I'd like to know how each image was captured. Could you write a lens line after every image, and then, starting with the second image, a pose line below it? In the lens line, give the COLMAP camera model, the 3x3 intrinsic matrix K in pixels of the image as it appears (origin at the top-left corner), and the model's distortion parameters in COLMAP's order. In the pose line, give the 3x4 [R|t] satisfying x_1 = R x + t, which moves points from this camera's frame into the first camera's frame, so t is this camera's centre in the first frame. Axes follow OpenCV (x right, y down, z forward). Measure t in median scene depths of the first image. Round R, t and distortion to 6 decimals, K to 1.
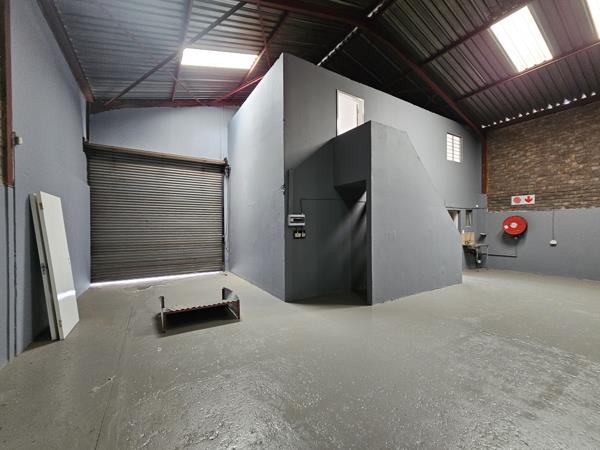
lens RADIAL K [[250.0, 0, 298.7], [0, 250.0, 227.5], [0, 0, 1]] dist [-0.000757, -0.000111]
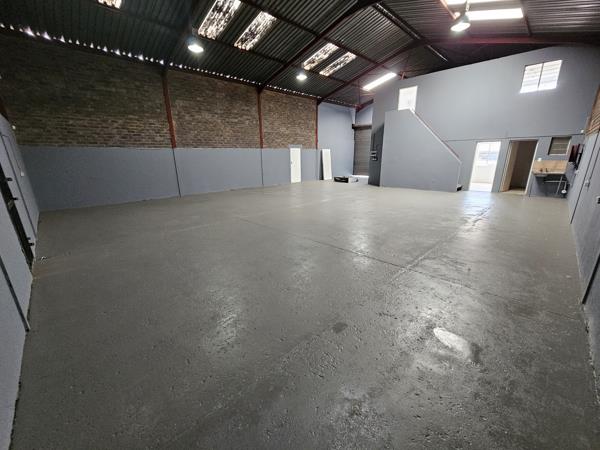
lens RADIAL K [[245.6, 0, 297.7], [0, 245.6, 229.4], [0, 0, 1]] dist [-0.001653, -0.000637]
pose [[0.233096, 0.280777, -0.931037, 1.815906], [0.013717, 0.956366, 0.291849, -0.022842], [0.972357, -0.080800, 0.219074, -0.322213]]
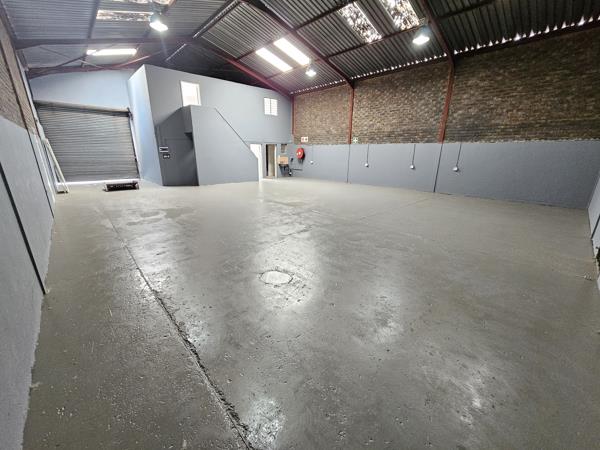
lens RADIAL K [[245.6, 0, 297.7], [0, 245.6, 229.4], [0, 0, 1]] dist [-0.001653, -0.000637]
pose [[0.980624, -0.045951, 0.190436, 0.519961], [-0.013185, 0.954416, 0.298189, -0.013501], [-0.195457, -0.294922, 0.935317, -1.090097]]
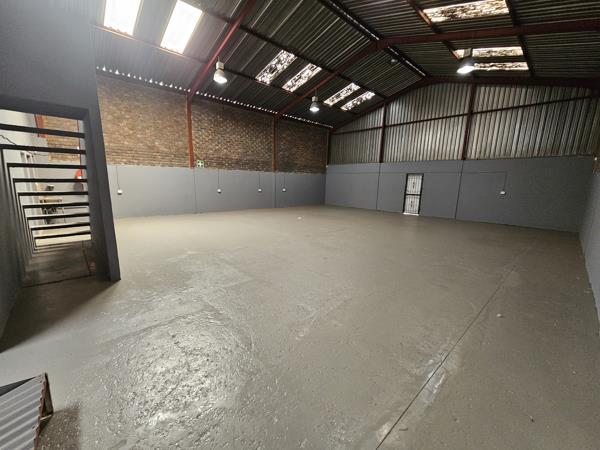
lens RADIAL K [[245.6, 0, 297.7], [0, 245.6, 229.4], [0, 0, 1]] dist [-0.001653, -0.000637]
pose [[-0.203956, -0.189052, 0.960553, -0.377538], [-0.020293, 0.981783, 0.188921, -0.003905], [-0.978770, 0.019039, -0.204077, 0.409849]]
